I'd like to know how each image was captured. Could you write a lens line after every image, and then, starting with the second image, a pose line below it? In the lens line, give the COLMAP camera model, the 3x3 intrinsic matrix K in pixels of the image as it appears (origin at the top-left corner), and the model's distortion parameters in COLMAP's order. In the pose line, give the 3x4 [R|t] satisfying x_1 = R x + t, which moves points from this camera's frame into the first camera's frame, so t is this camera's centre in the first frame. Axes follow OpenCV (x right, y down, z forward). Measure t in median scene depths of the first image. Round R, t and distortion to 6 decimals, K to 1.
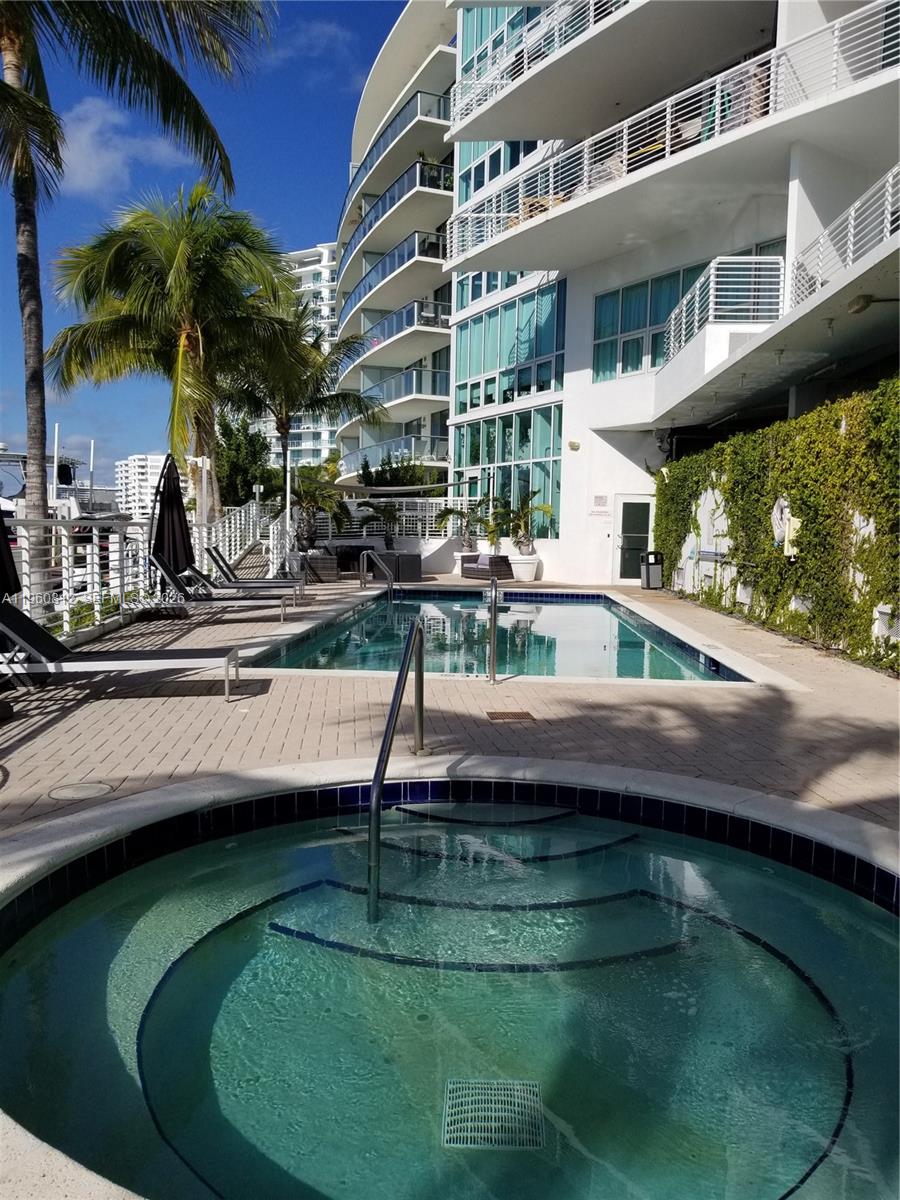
lens RADIAL K [[944.0, 0, 464.1], [0, 944.0, 596.9], [0, 0, 1]] dist [0.111821, -0.219877]
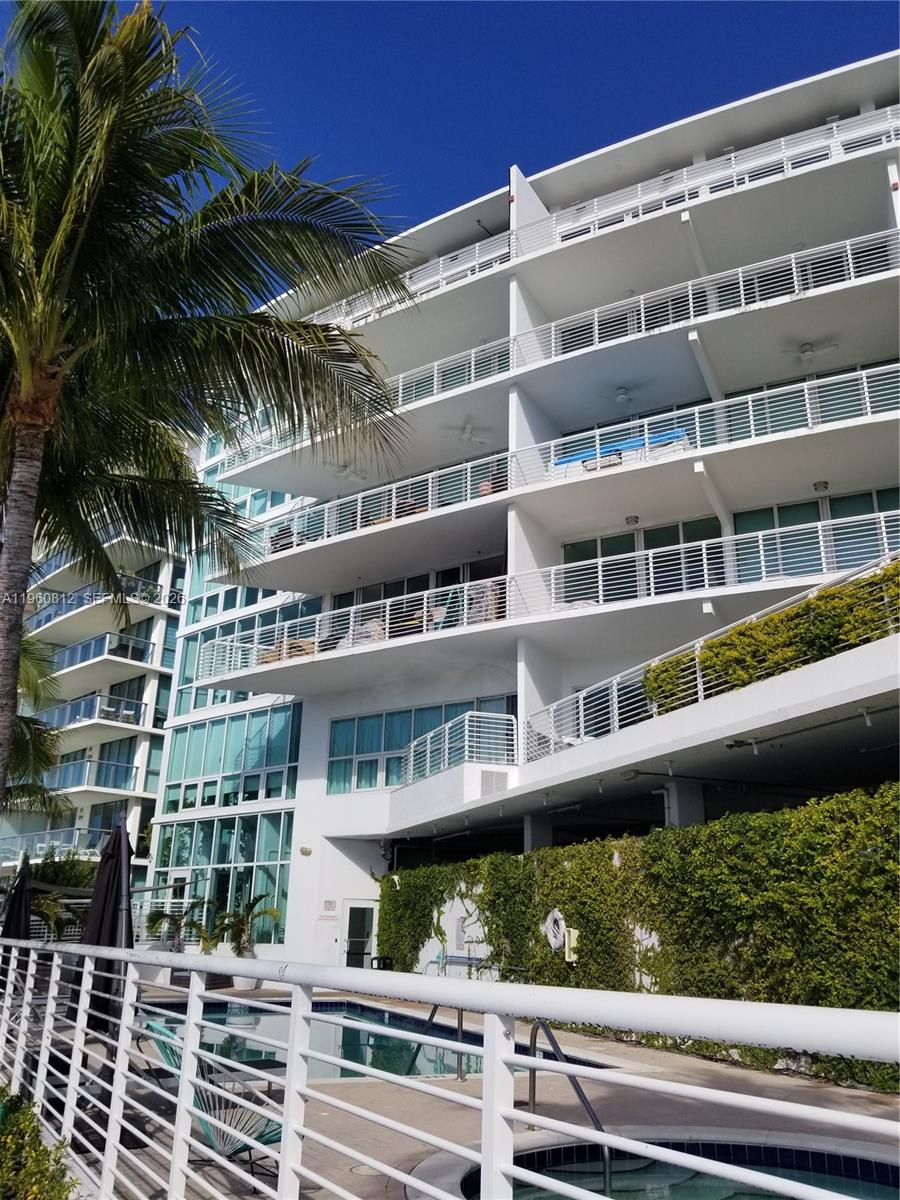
lens RADIAL K [[944.0, 0, 464.1], [0, 944.0, 596.9], [0, 0, 1]] dist [0.111821, -0.219877]
pose [[0.911567, 0.131325, 0.389615, -0.187763], [0.031776, 0.922280, -0.385214, -0.003120], [-0.409922, 0.363529, 0.836547, -0.091808]]
